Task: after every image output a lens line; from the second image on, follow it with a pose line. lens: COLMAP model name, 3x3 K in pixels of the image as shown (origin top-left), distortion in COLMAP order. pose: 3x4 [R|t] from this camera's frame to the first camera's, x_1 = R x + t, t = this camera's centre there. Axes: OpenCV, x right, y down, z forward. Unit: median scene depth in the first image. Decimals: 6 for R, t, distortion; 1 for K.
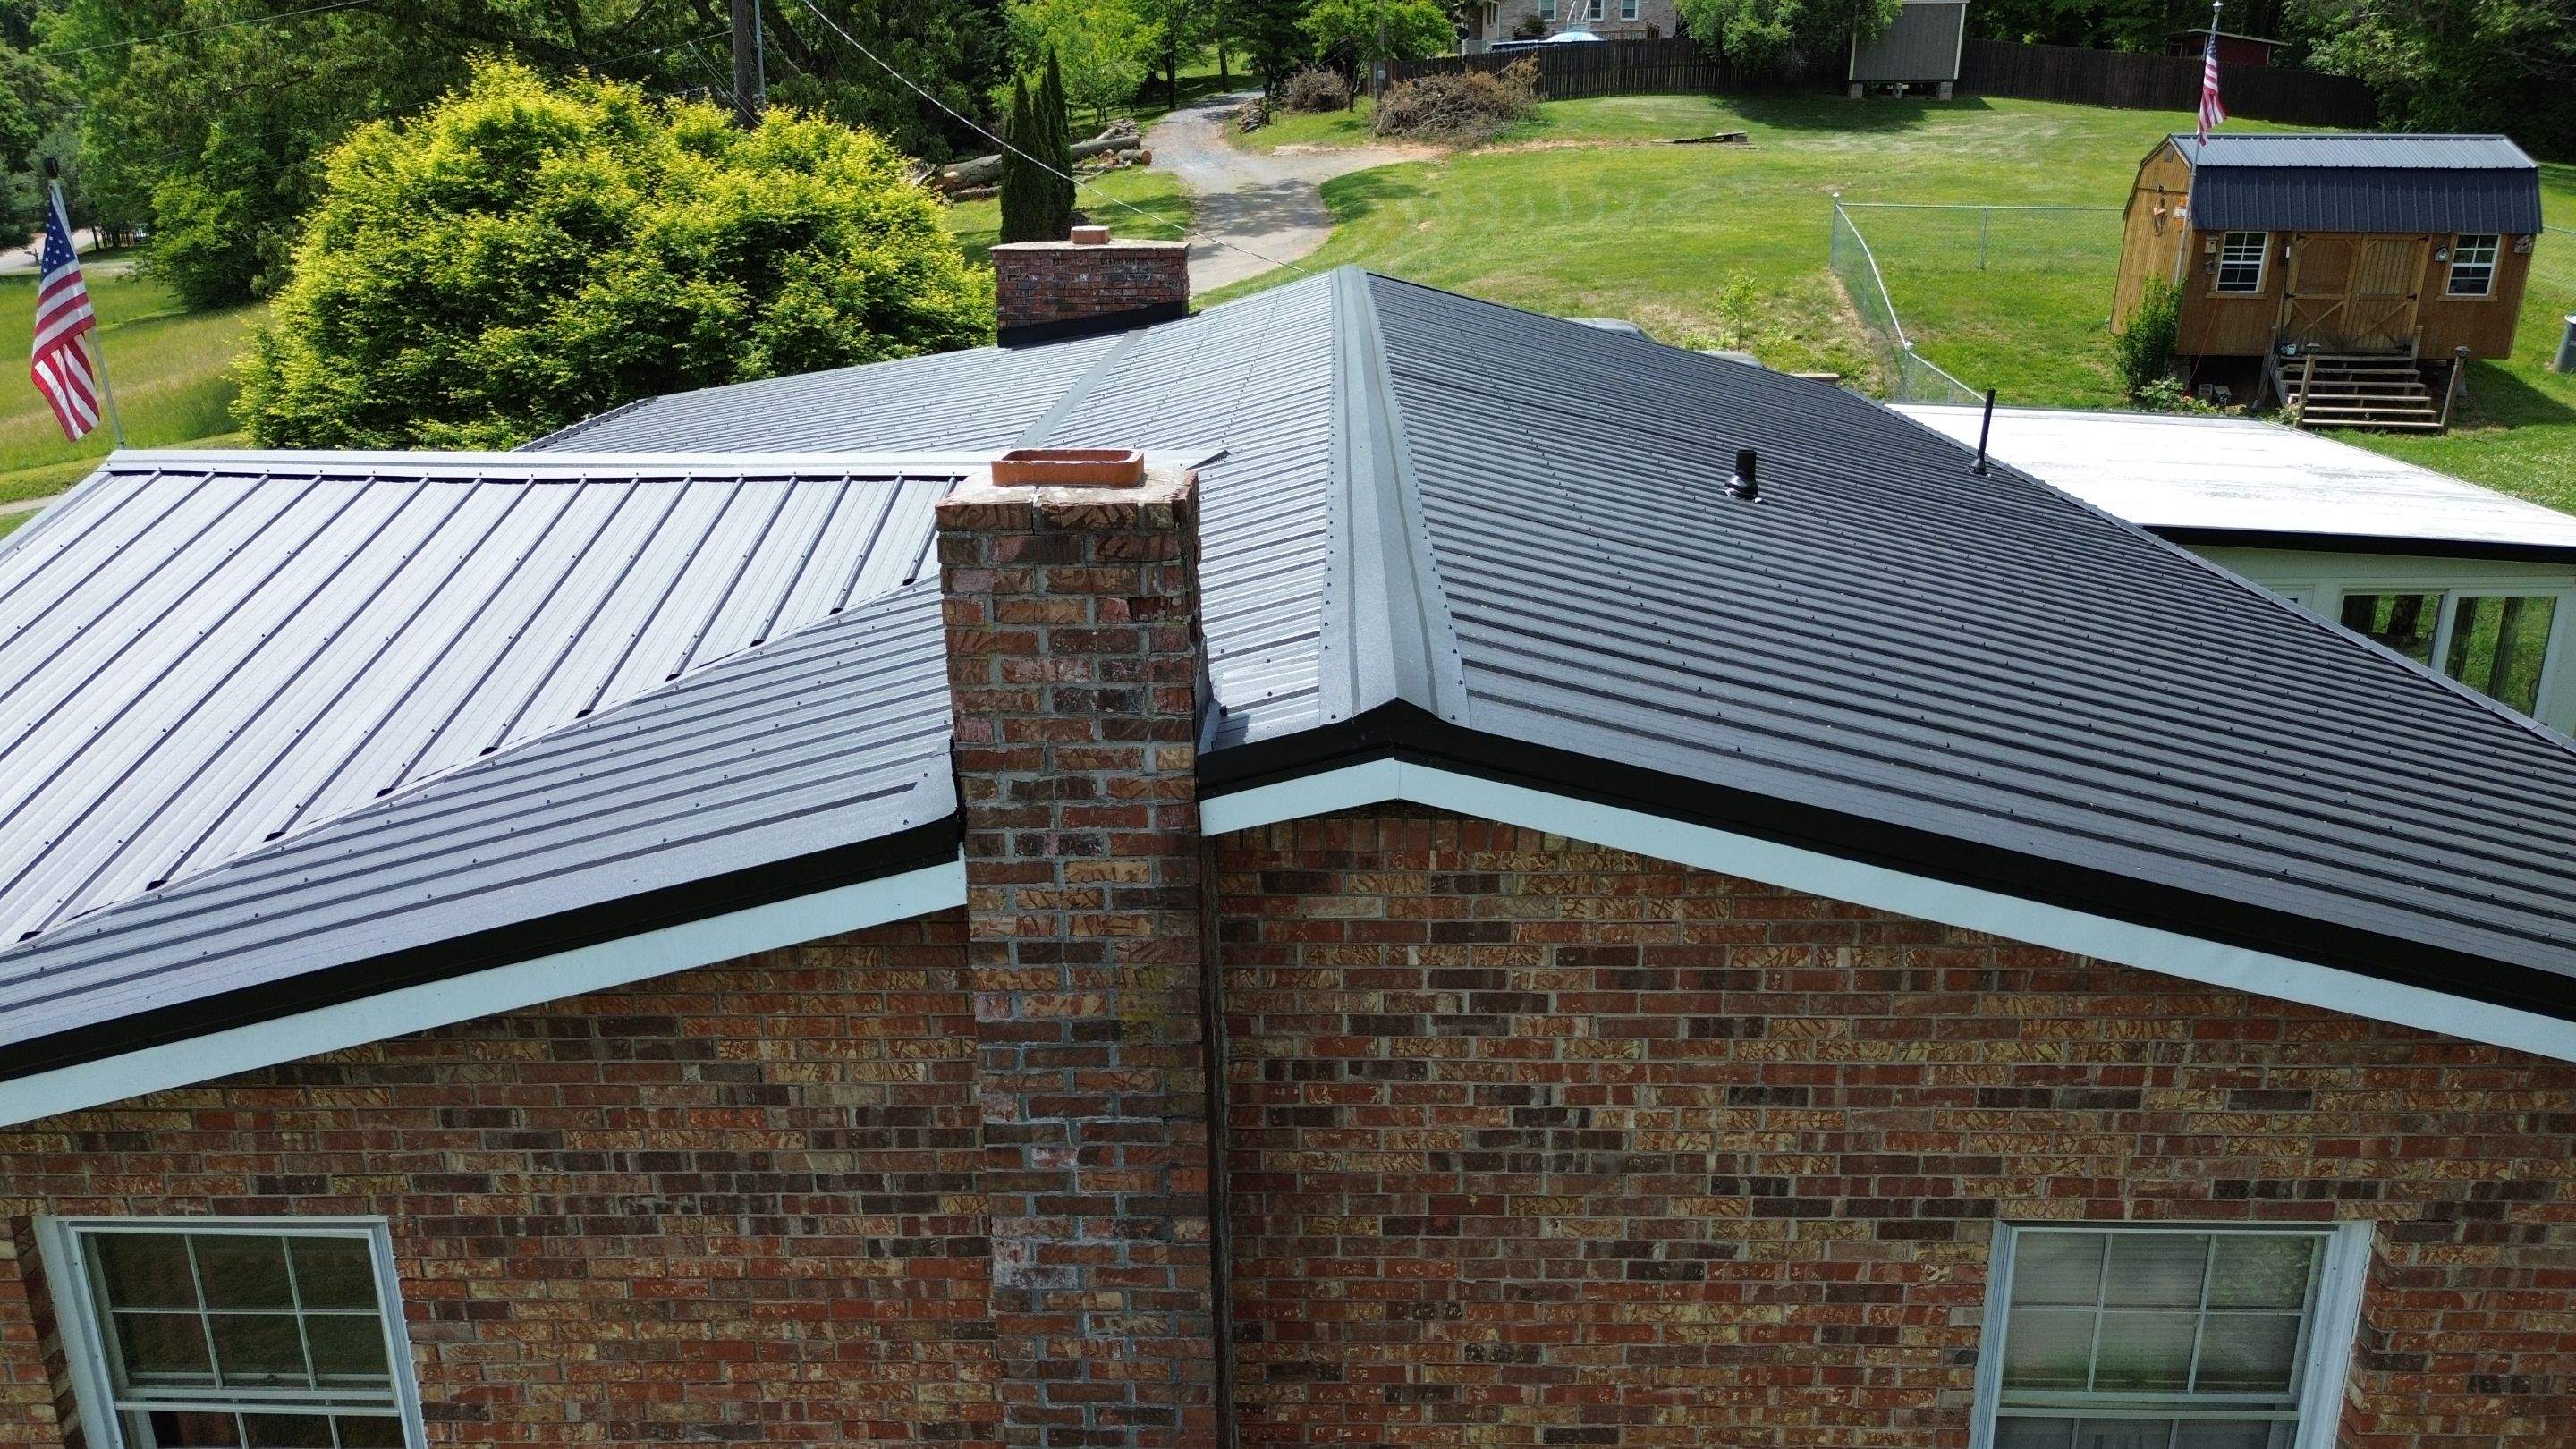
lens RADIAL K [[1838.0, 0, 1274.5], [0, 1838.0, 712.7], [0, 0, 1]] dist [0.051302, -0.046174]
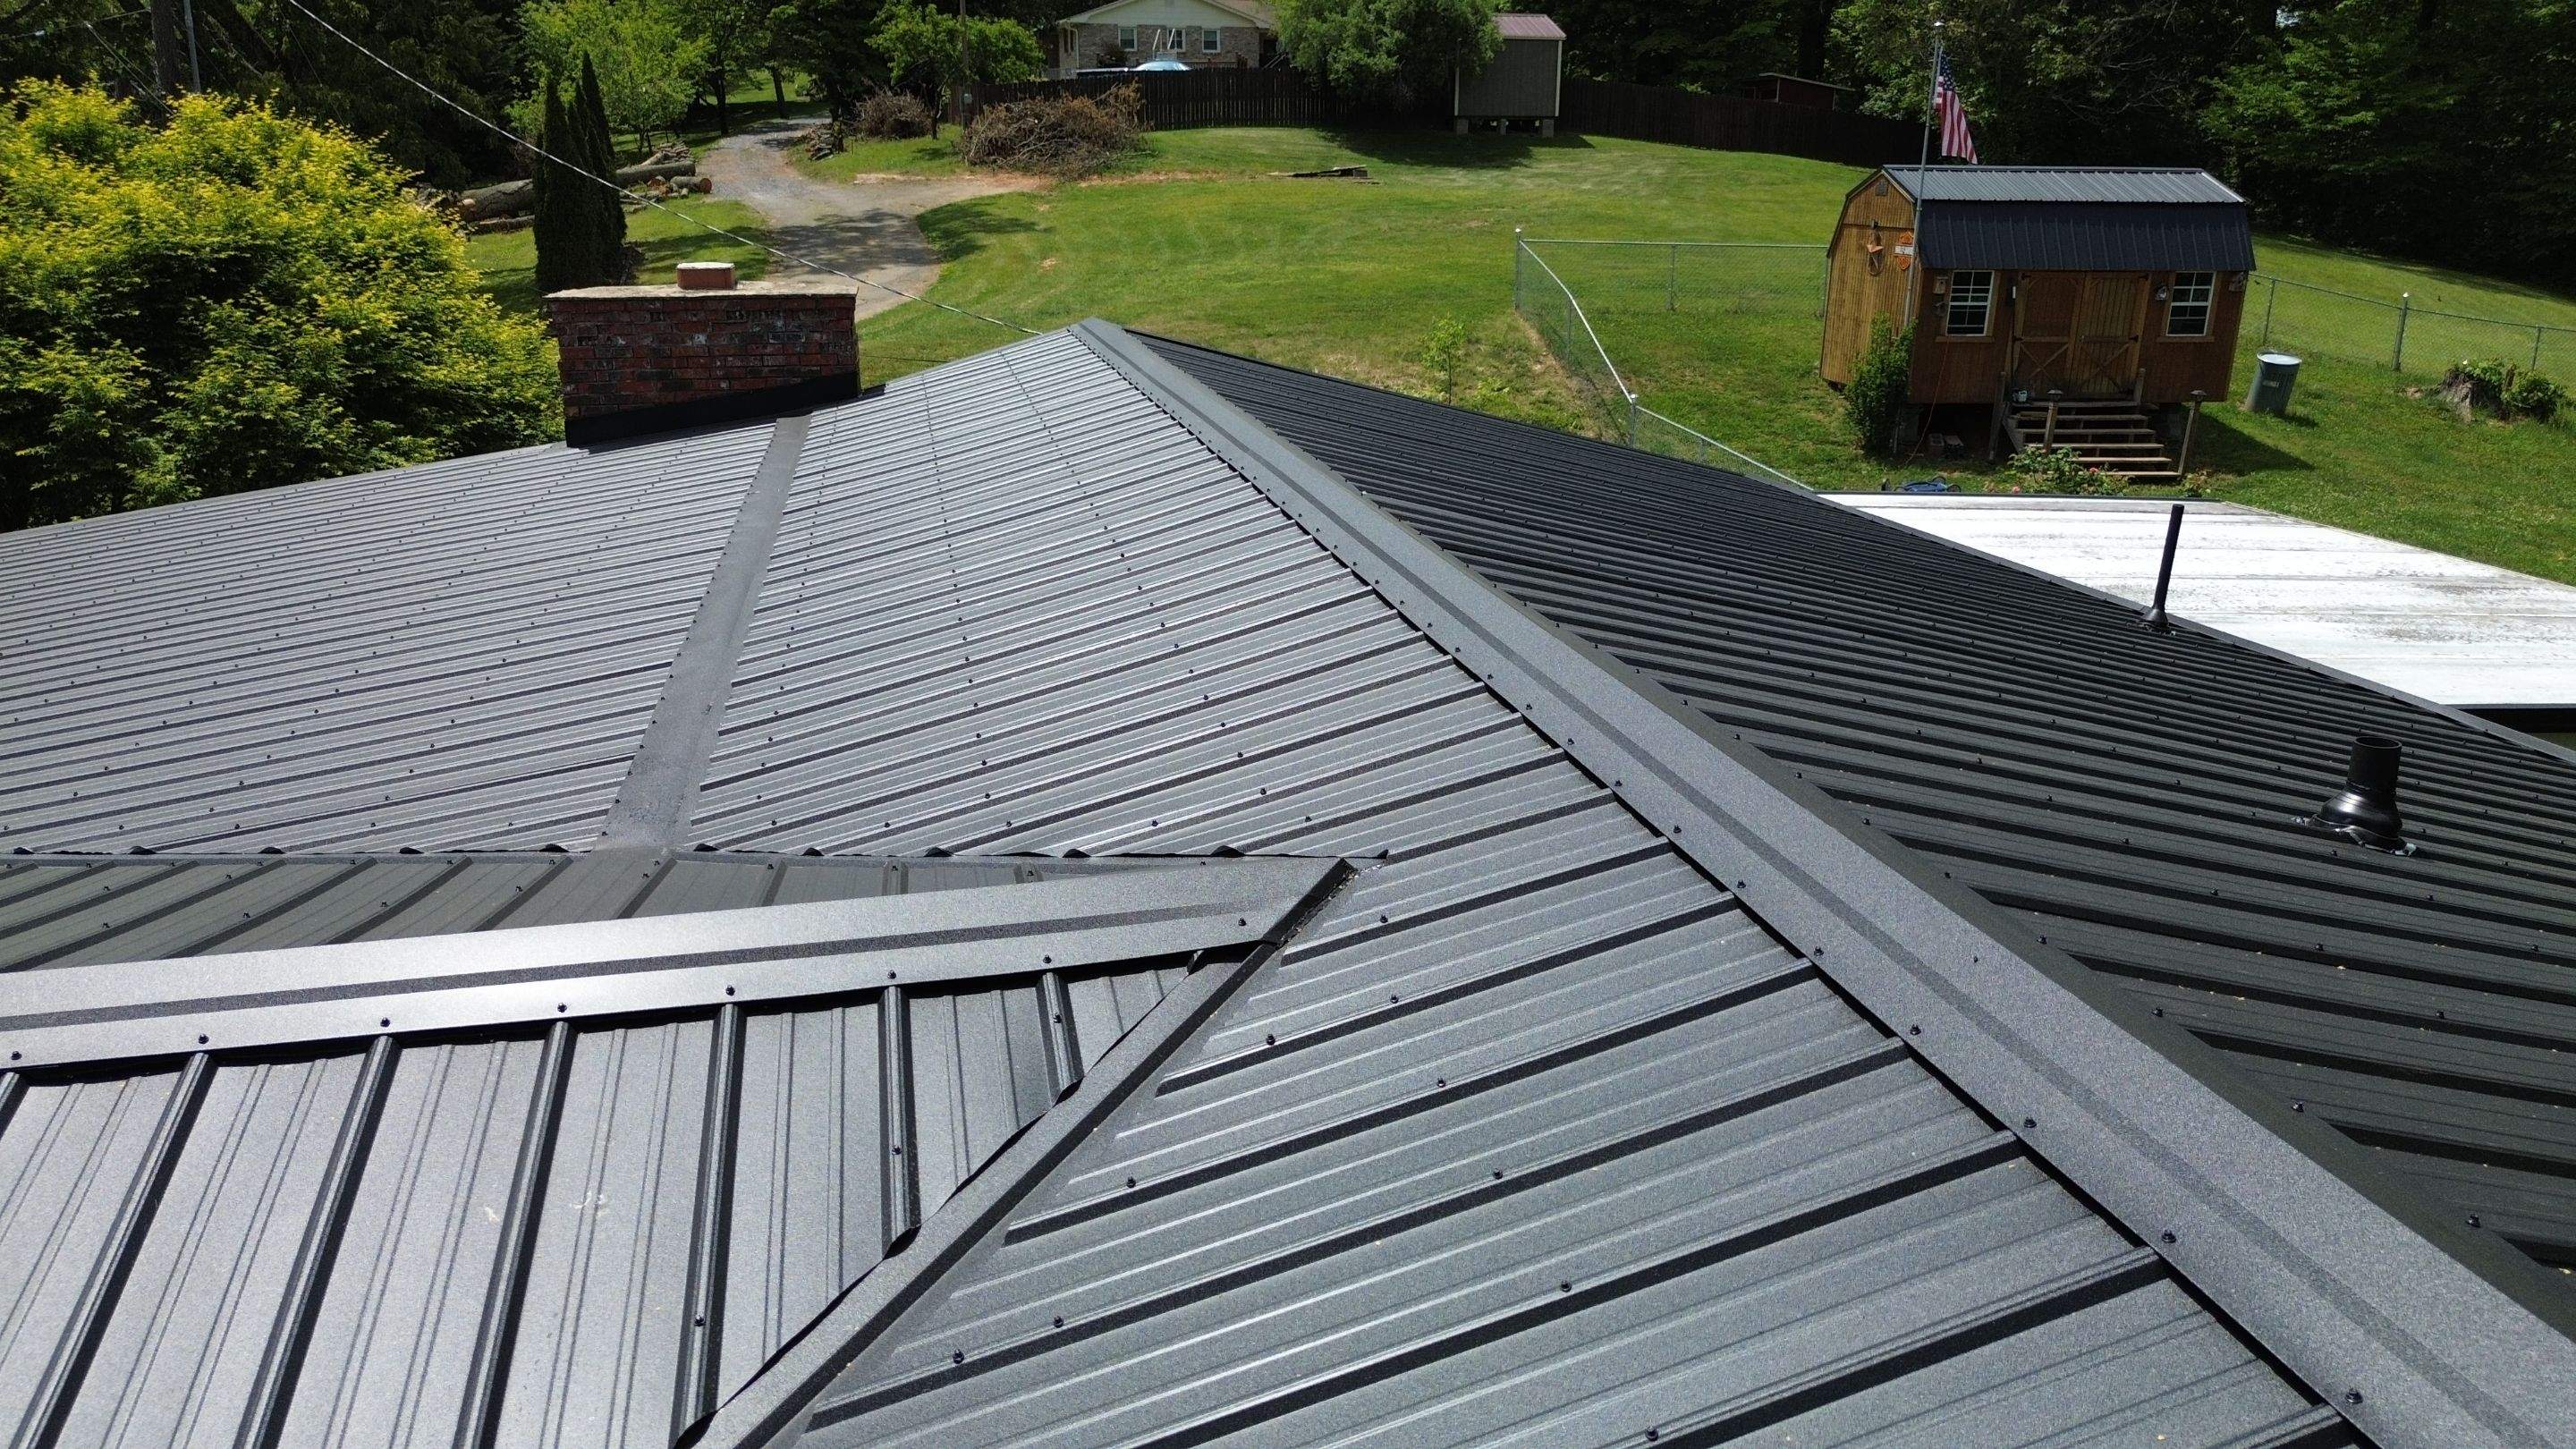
lens RADIAL K [[1838.0, 0, 1275.3], [0, 1838.0, 725.0], [0, 0, 1]] dist [0.051302, -0.046174]
pose [[0.973259, -0.057318, 0.222442, -0.032547], [0.060221, 0.998165, -0.006284, -0.045619], [-0.221674, 0.019511, 0.974926, 0.173879]]
